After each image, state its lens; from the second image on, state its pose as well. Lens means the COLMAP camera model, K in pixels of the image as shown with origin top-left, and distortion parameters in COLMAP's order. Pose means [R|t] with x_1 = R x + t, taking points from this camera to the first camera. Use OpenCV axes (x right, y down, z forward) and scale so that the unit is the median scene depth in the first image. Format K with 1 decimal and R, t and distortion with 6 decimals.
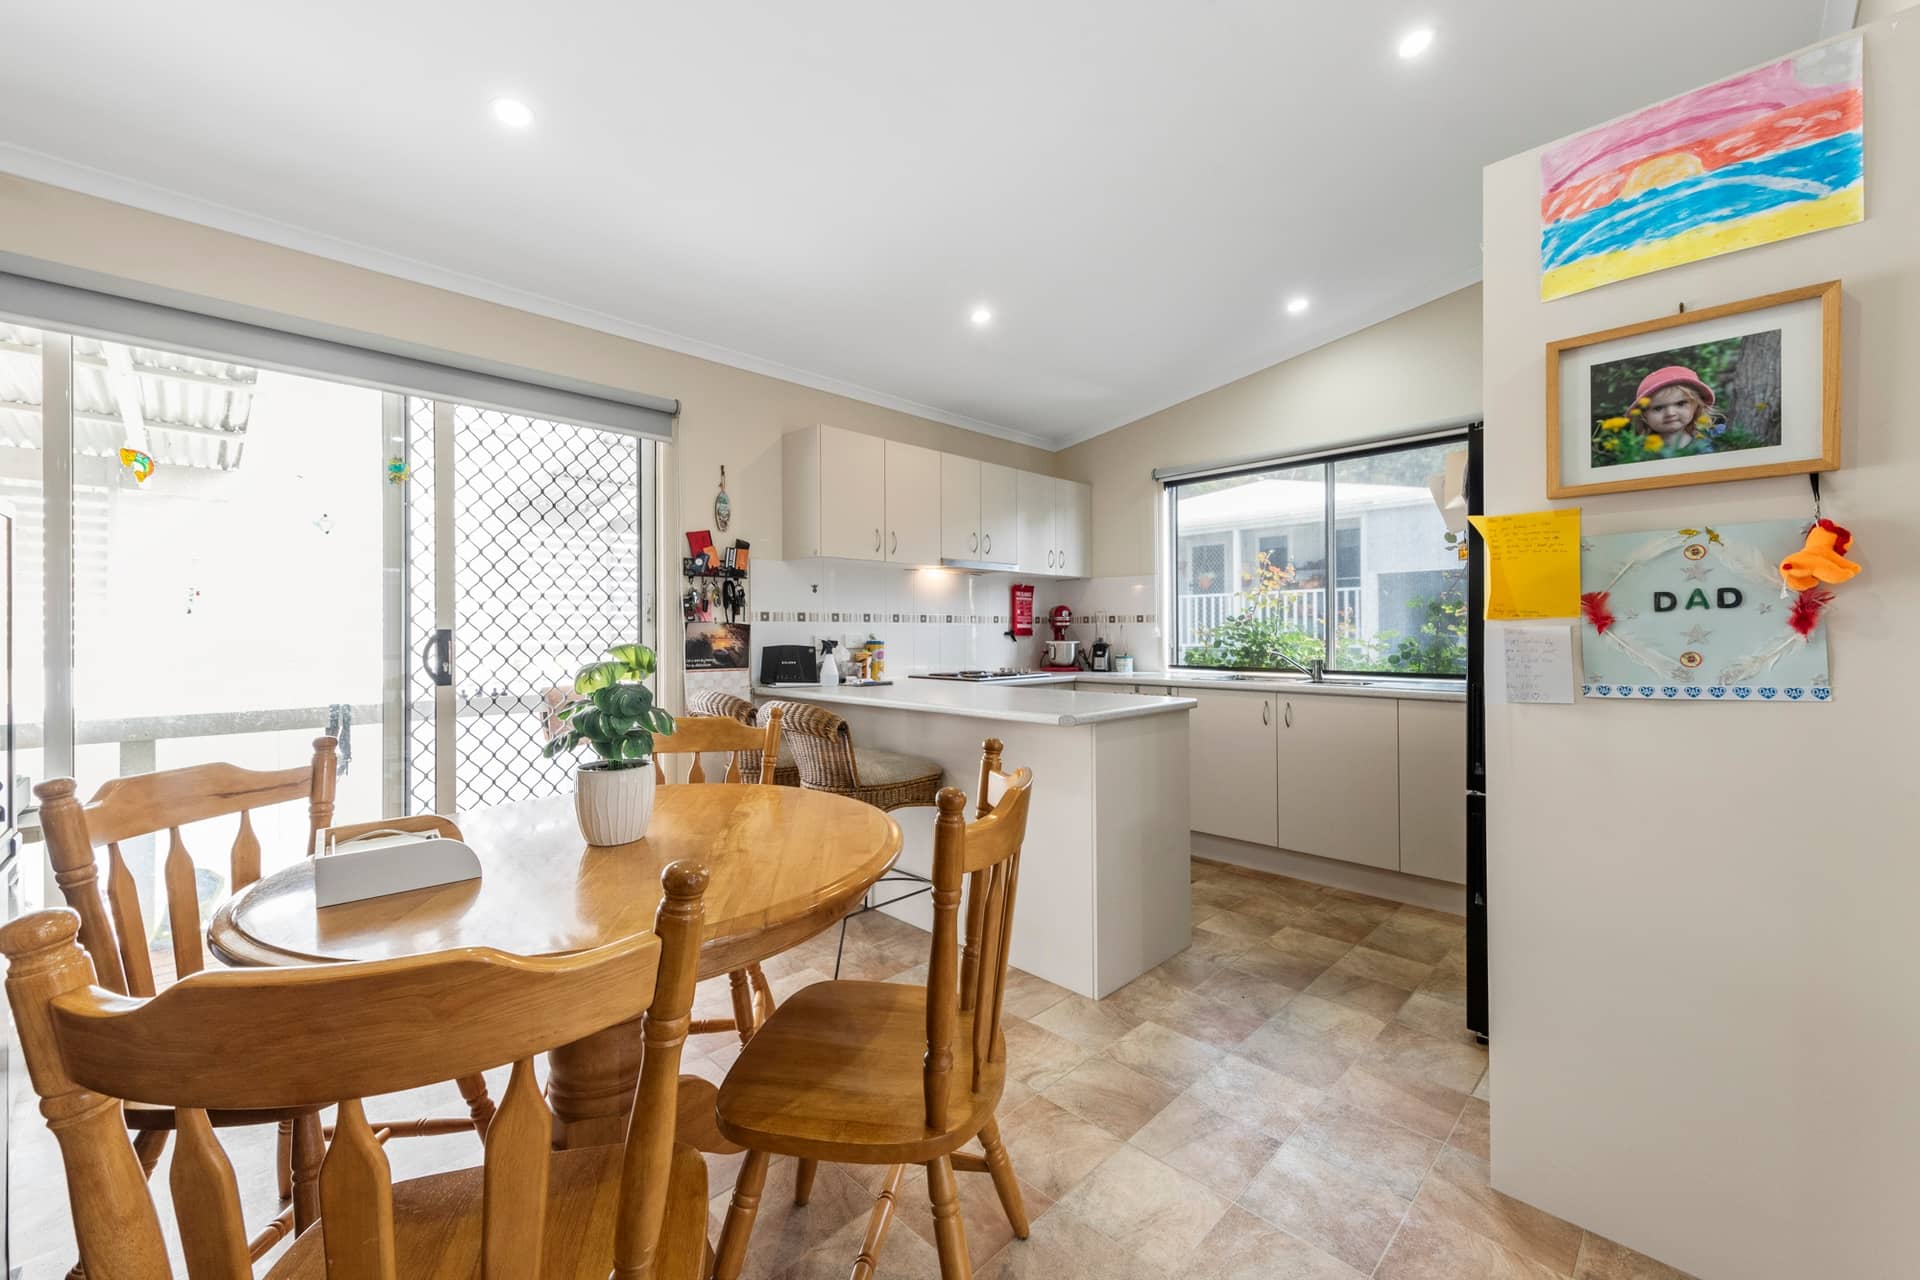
lens RADIAL K [[759.4, 0, 961.2], [0, 759.4, 637.0], [0, 0, 1]] dist [0.001592, 0.000076]
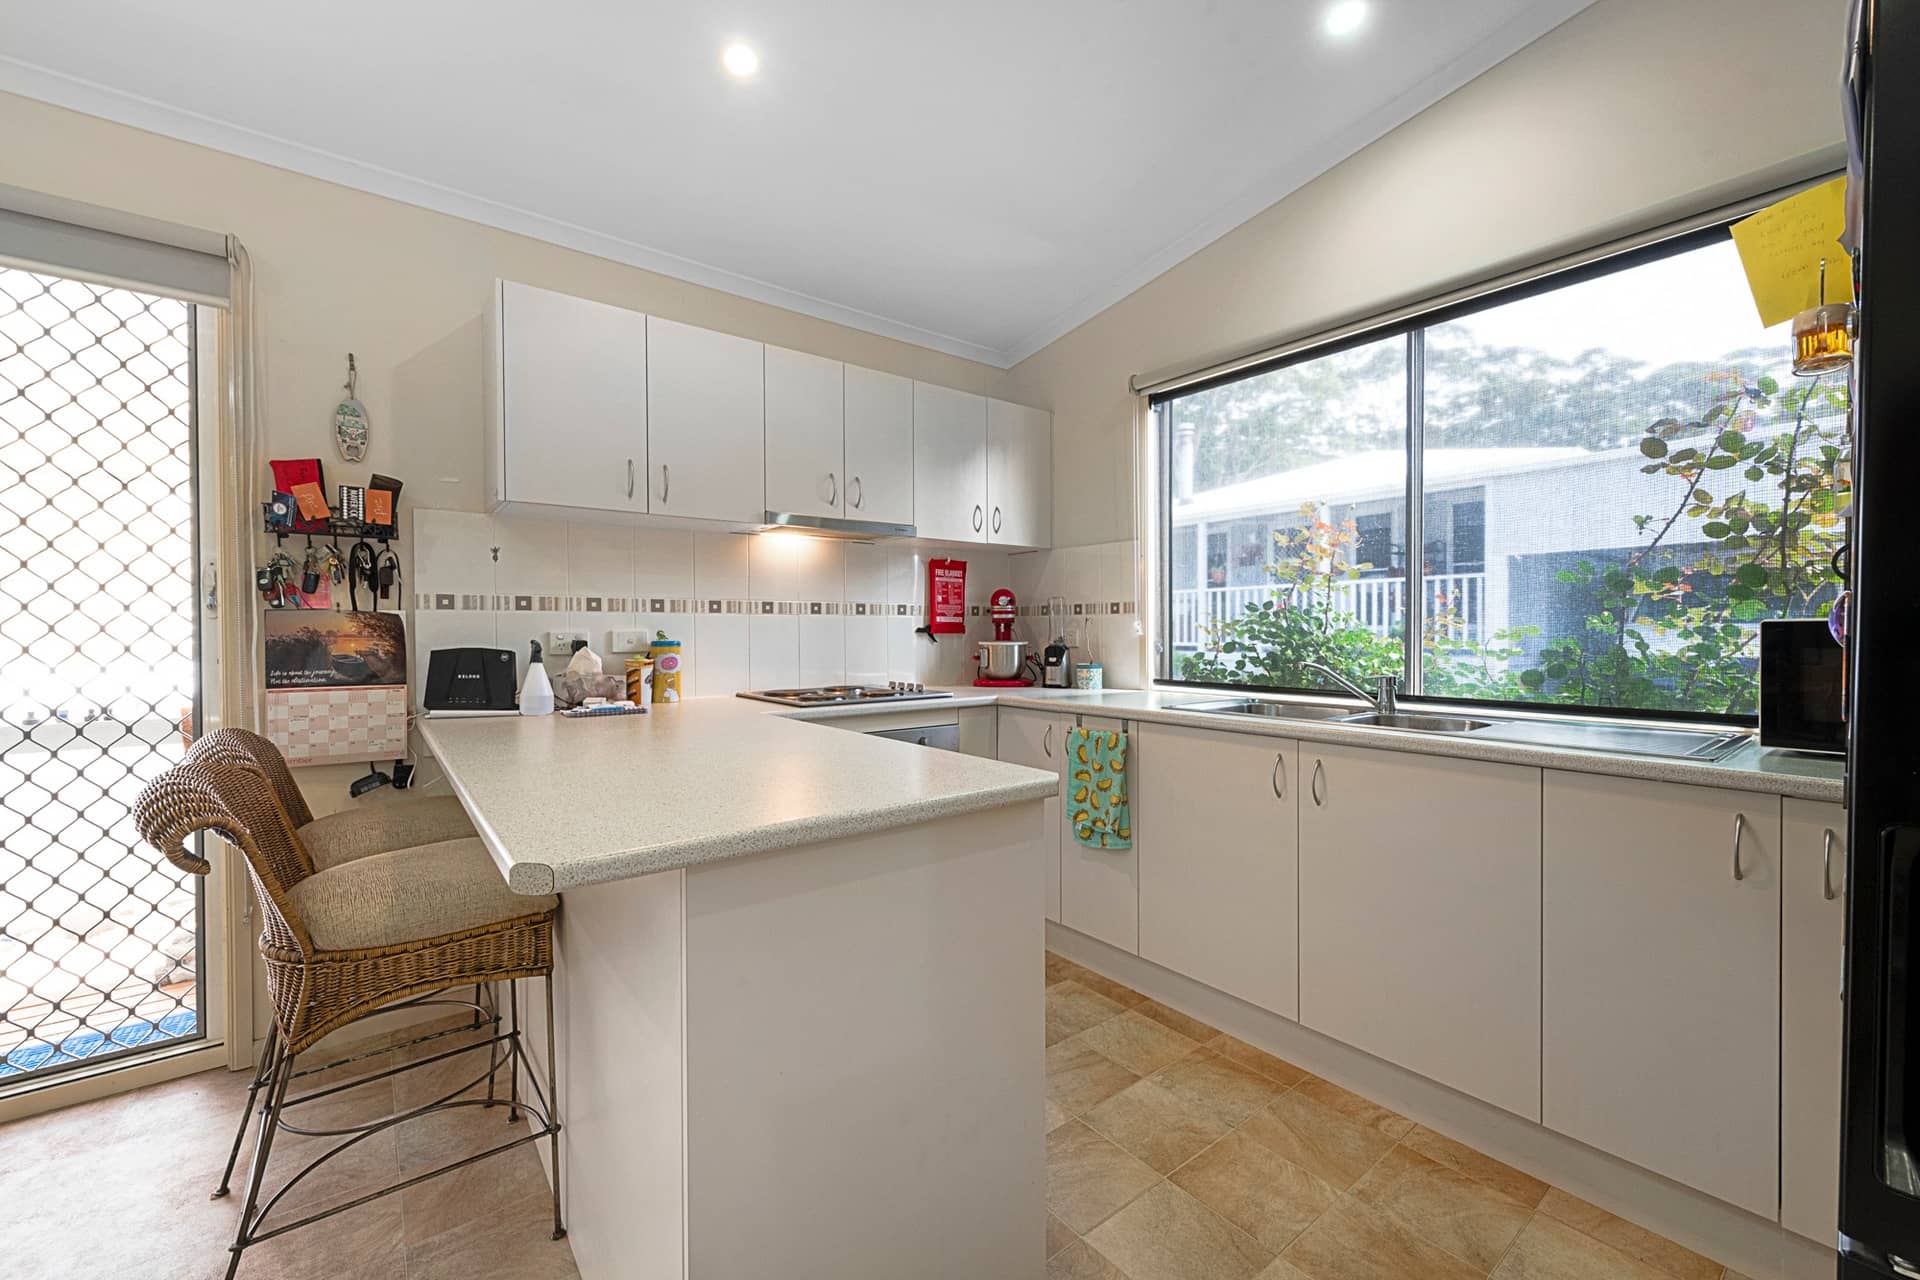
lens RADIAL K [[759.4, 0, 968.7], [0, 759.4, 644.8], [0, 0, 1]] dist [0.001592, 0.000076]
pose [[0.993247, 0.004412, -0.115935, 0.215922], [-0.002792, 0.999896, 0.014133, -0.001459], [0.115985, -0.013714, 0.993156, 0.384830]]
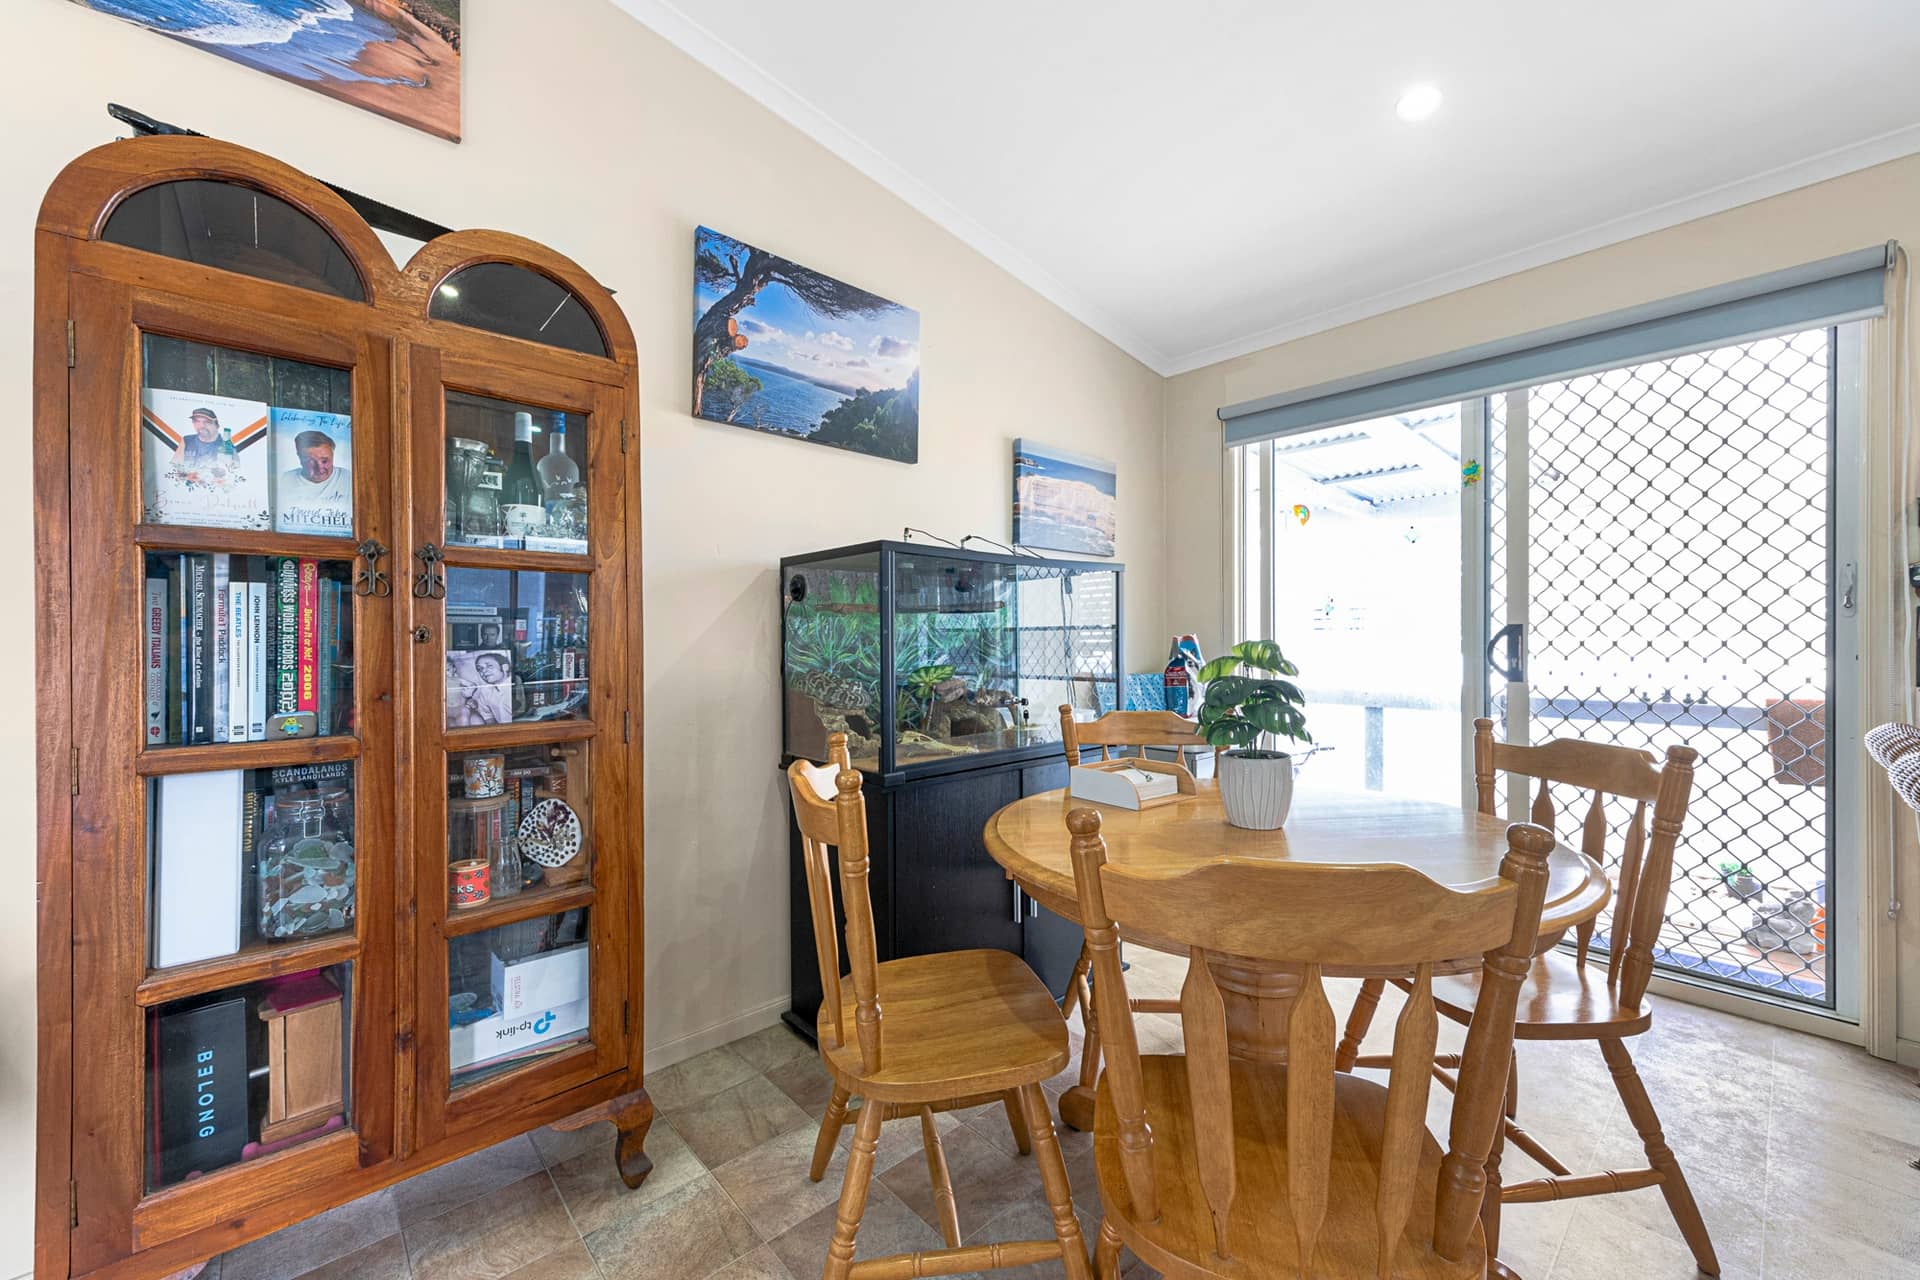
lens RADIAL K [[759.4, 0, 967.3], [0, 759.4, 637.8], [0, 0, 1]] dist [0.001592, 0.000076]
pose [[-0.048821, 0.007521, -0.998779, 0.221692], [0.004032, 0.999965, 0.007333, -0.001939], [0.998799, -0.003669, -0.048850, 0.238281]]
